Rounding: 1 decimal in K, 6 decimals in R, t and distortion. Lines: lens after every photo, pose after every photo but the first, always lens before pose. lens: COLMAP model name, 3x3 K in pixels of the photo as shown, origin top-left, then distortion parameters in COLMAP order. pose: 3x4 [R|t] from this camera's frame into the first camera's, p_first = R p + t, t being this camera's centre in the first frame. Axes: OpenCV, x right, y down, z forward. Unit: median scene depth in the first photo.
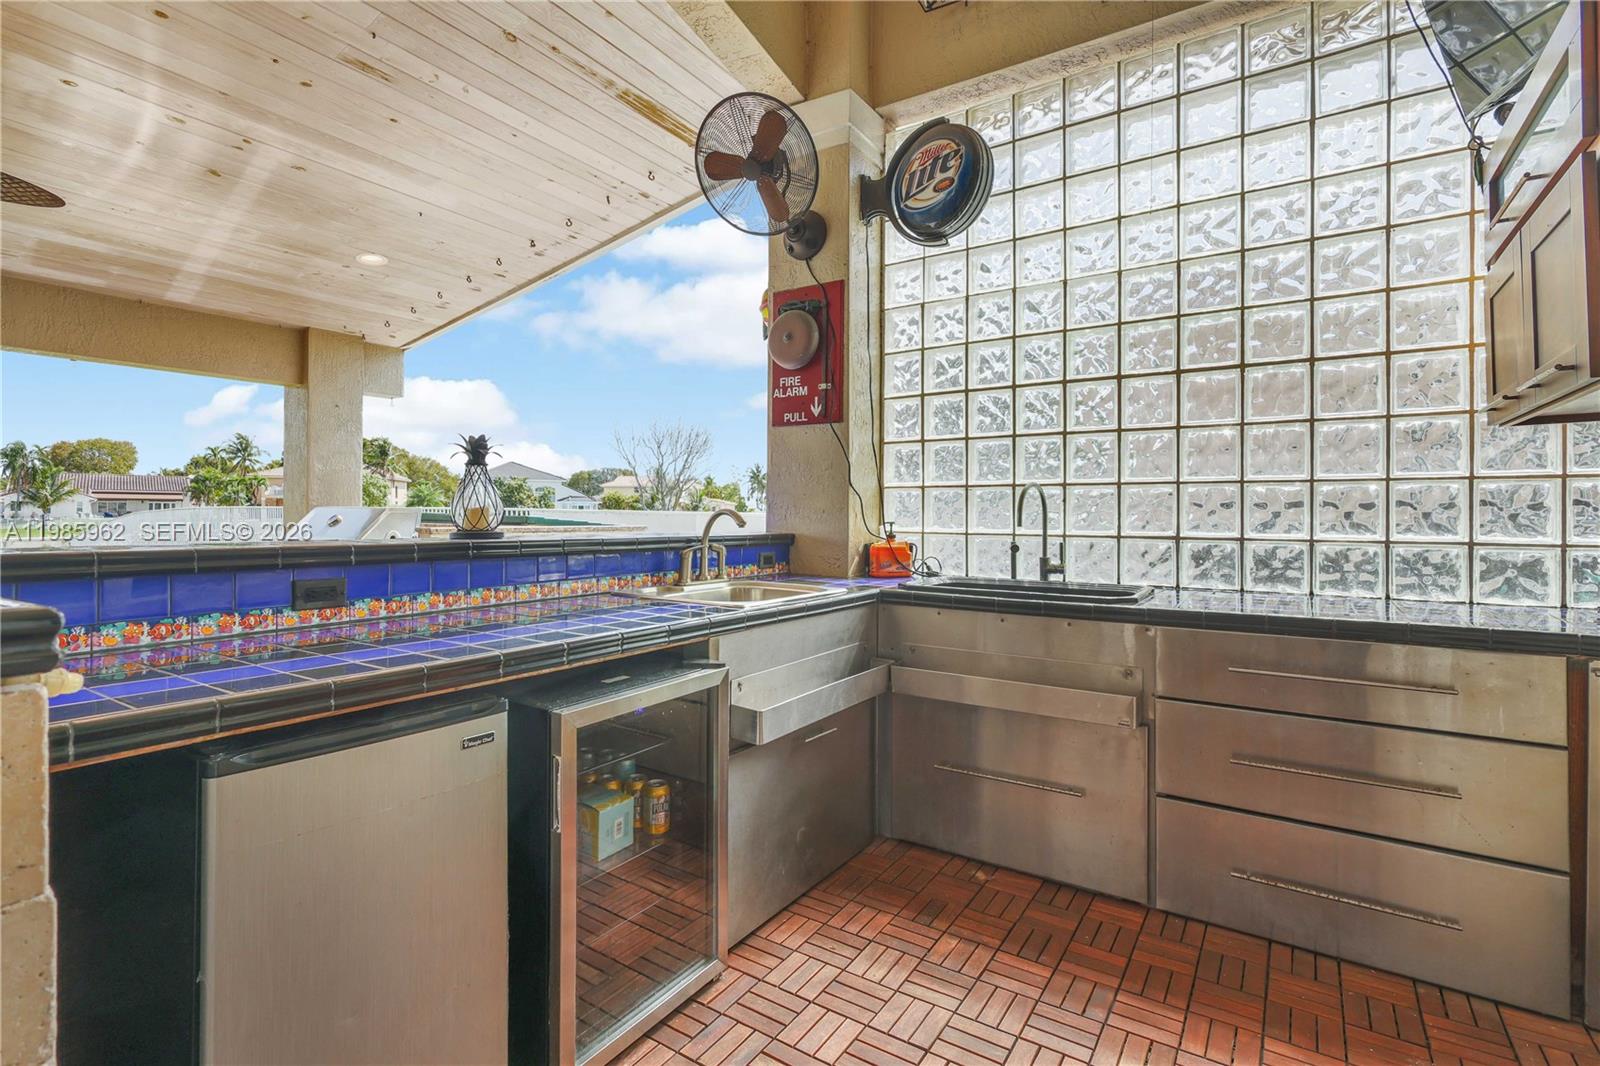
lens RADIAL K [[750.2, 0, 803.3], [0, 750.2, 524.1], [0, 0, 1]] dist [-0.002629, -0.000115]
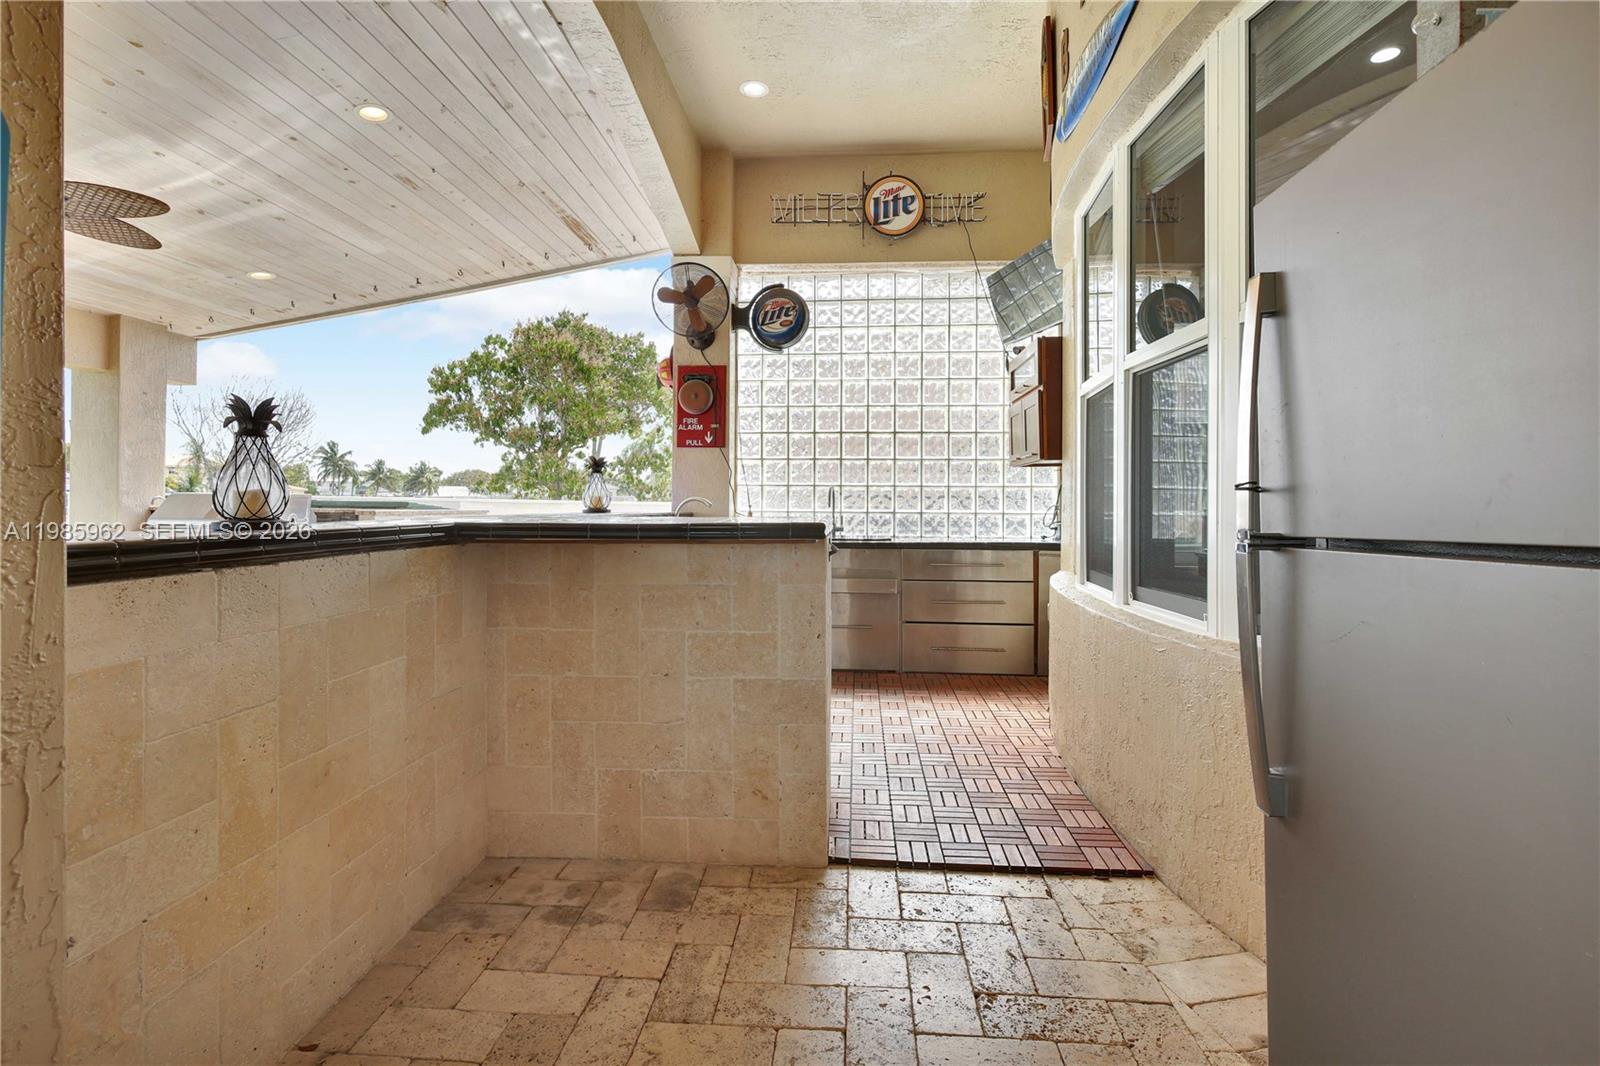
lens RADIAL K [[750.2, 0, 798.6], [0, 750.2, 521.4], [0, 0, 1]] dist [-0.002629, -0.000115]
pose [[0.877856, -0.009728, 0.478826, -0.631507], [0.003804, 0.999904, 0.013341, 0.012360], [-0.478910, -0.009890, 0.877808, -0.603591]]
